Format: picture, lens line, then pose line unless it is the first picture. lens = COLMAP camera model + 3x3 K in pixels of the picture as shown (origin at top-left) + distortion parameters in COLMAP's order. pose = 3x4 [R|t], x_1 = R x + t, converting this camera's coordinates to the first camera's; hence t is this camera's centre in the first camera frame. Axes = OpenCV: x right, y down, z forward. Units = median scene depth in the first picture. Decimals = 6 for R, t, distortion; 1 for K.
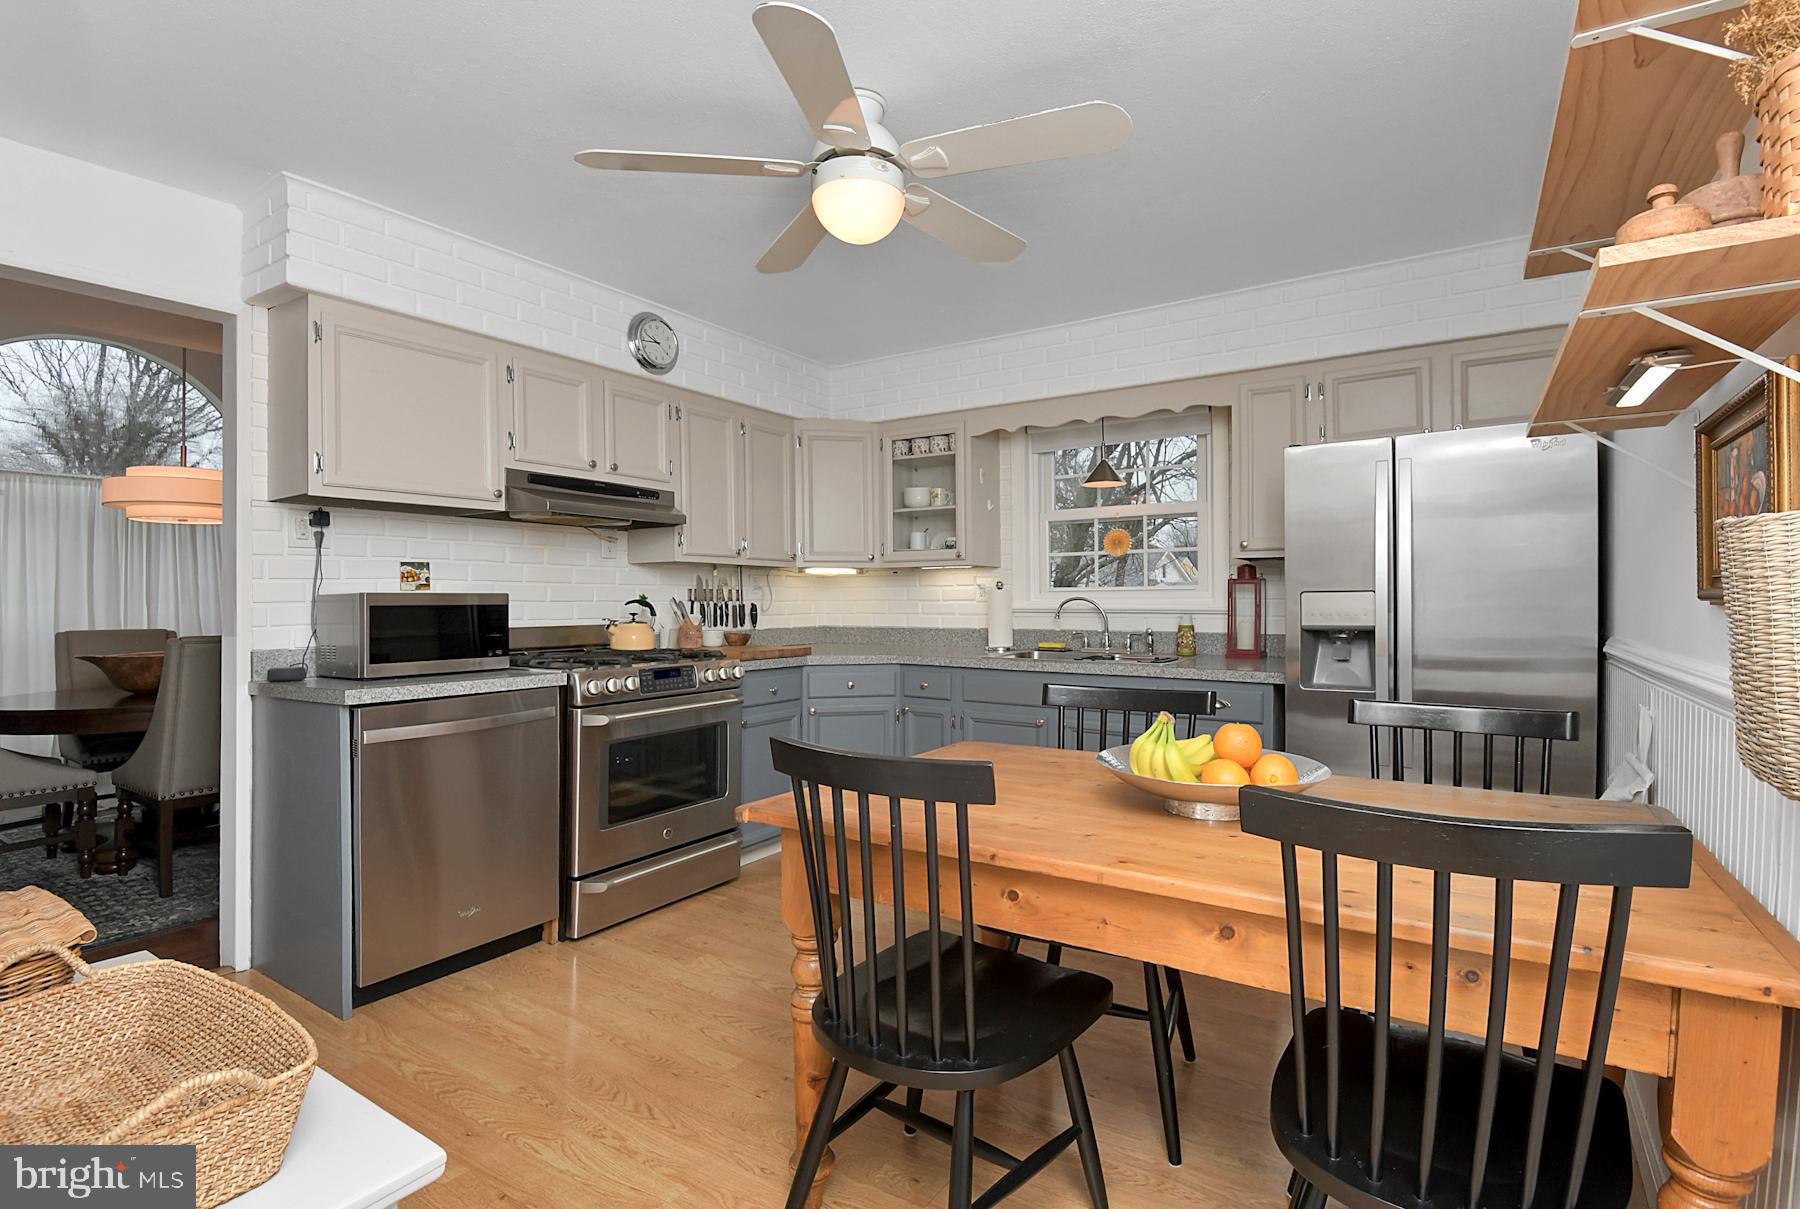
lens RADIAL K [[842.8, 0, 900.0], [0, 842.8, 604.5], [0, 0, 1]] dist [-0.001098, -0.000207]
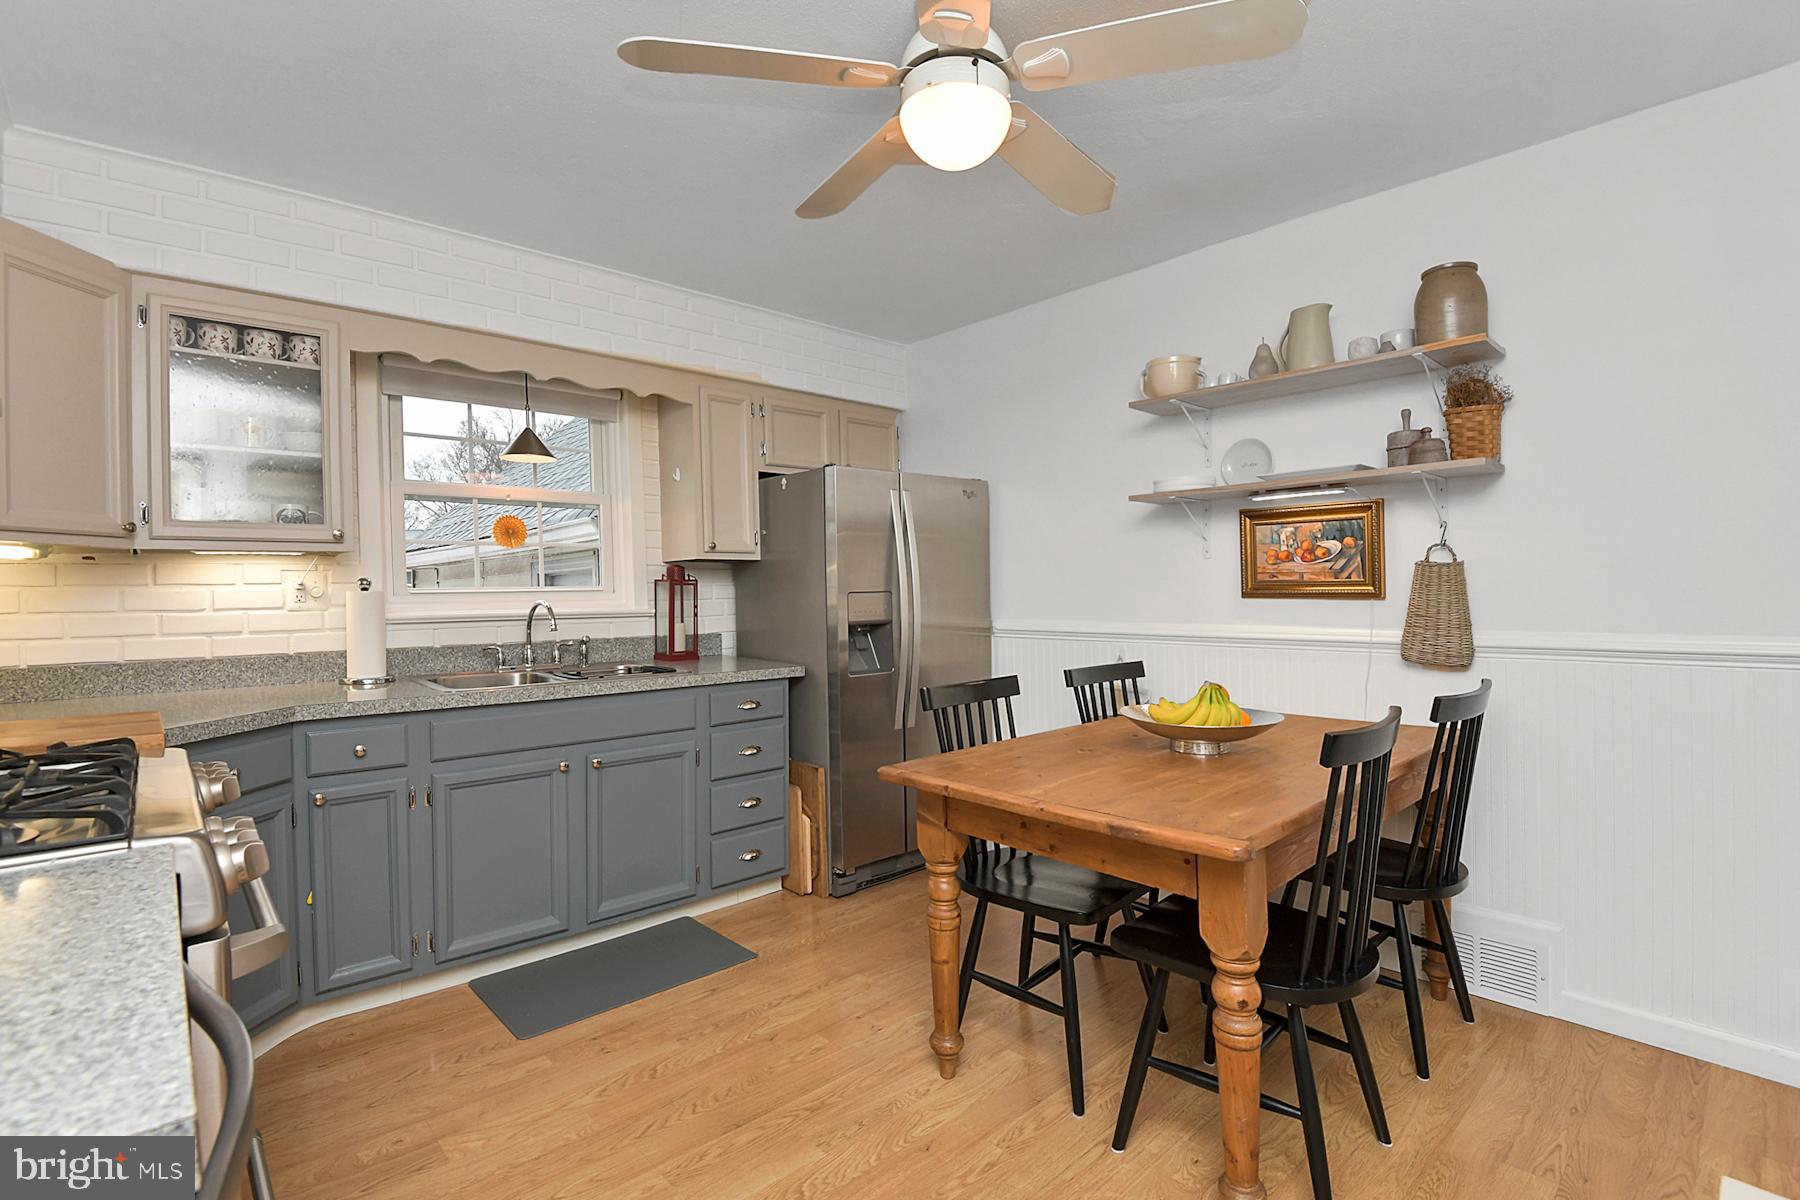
lens RADIAL K [[862.1, 0, 900.0], [0, 862.1, 600.0], [0, 0, 1]] dist [-0.000471, 0.000066]
pose [[0.255763, -0.008880, 0.966699, -0.432651], [0.020876, 0.999775, 0.003661, -0.004576], [-0.966514, 0.019245, 0.255891, 0.419849]]
